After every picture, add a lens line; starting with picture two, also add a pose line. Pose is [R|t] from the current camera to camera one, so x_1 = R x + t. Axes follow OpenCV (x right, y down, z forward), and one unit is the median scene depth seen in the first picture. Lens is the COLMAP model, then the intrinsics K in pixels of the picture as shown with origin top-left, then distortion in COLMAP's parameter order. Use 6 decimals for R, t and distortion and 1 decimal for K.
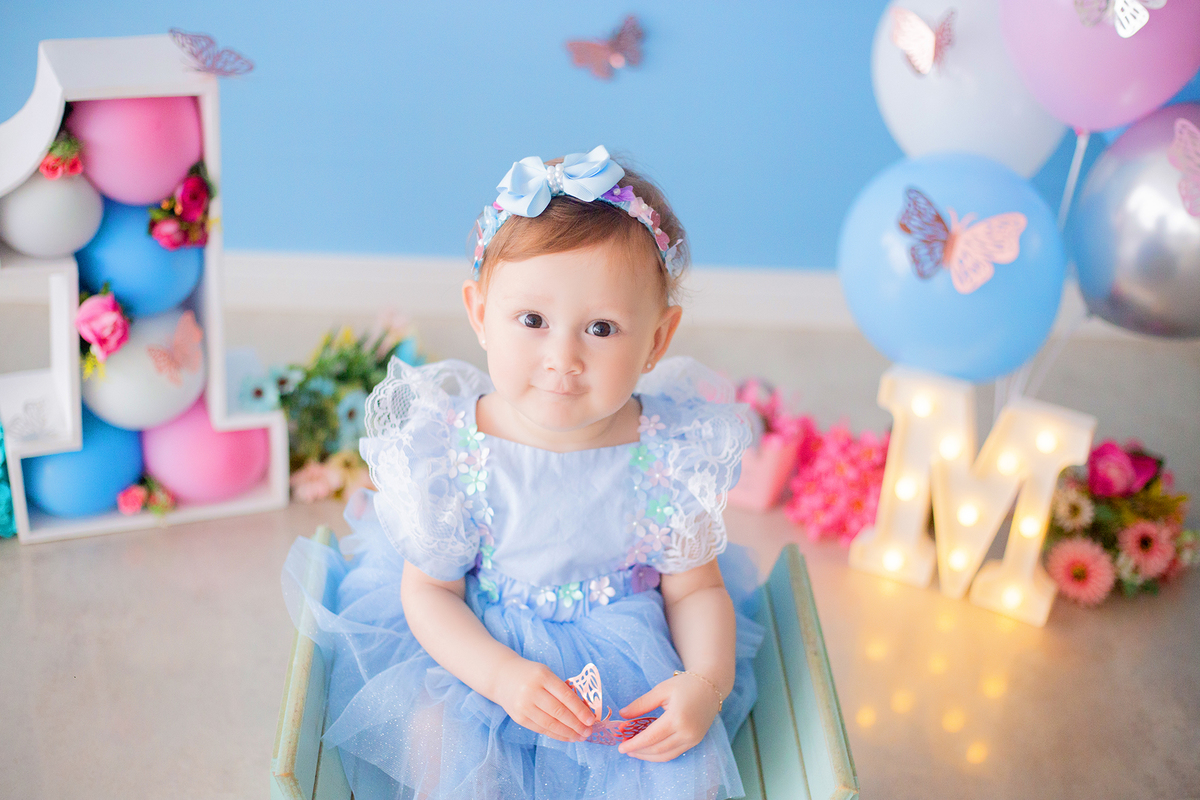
lens RADIAL K [[1759.4, 0, 591.7], [0, 1759.4, 407.8], [0, 0, 1]] dist [-0.104231, -0.087155]
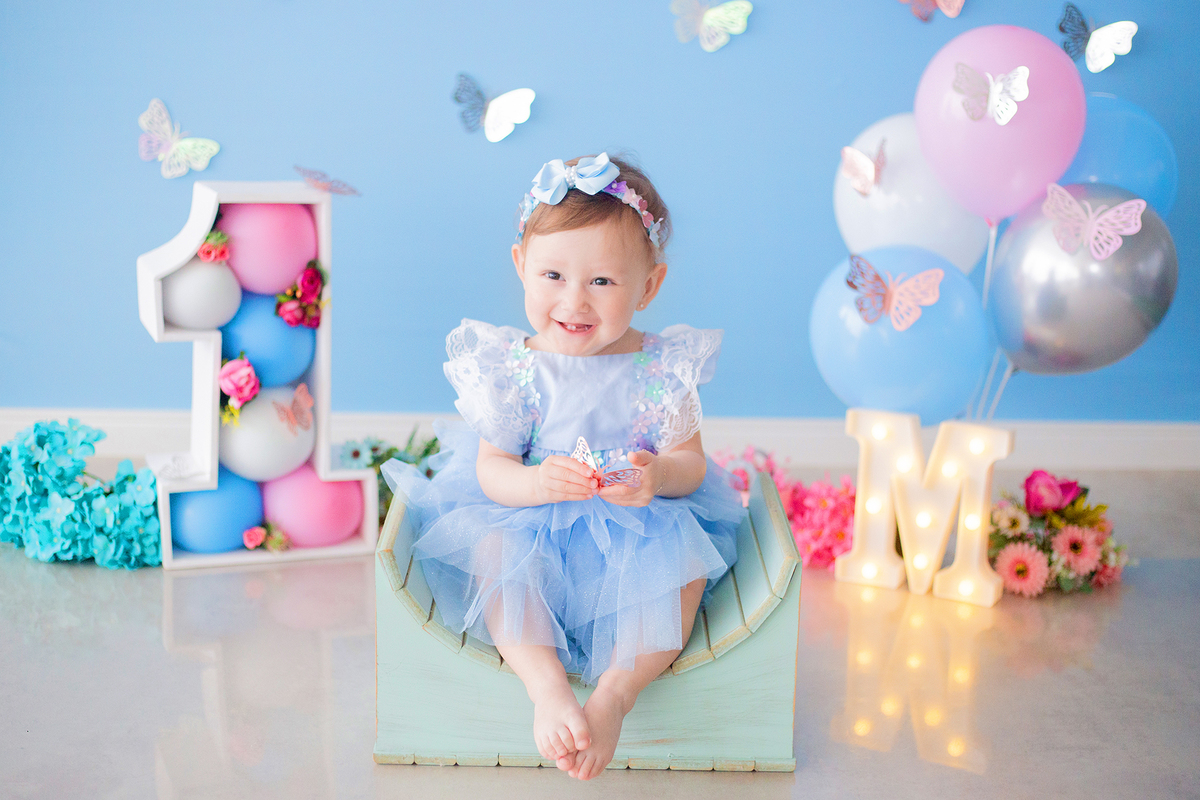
lens RADIAL K [[1829.6, 0, 593.1], [0, 1829.6, 393.2], [0, 0, 1]] dist [-0.107157, -0.058292]
pose [[0.998506, -0.034626, -0.042283, 0.040482], [0.022046, 0.963139, -0.268098, 0.328880], [0.050007, 0.266765, 0.962463, -0.290947]]
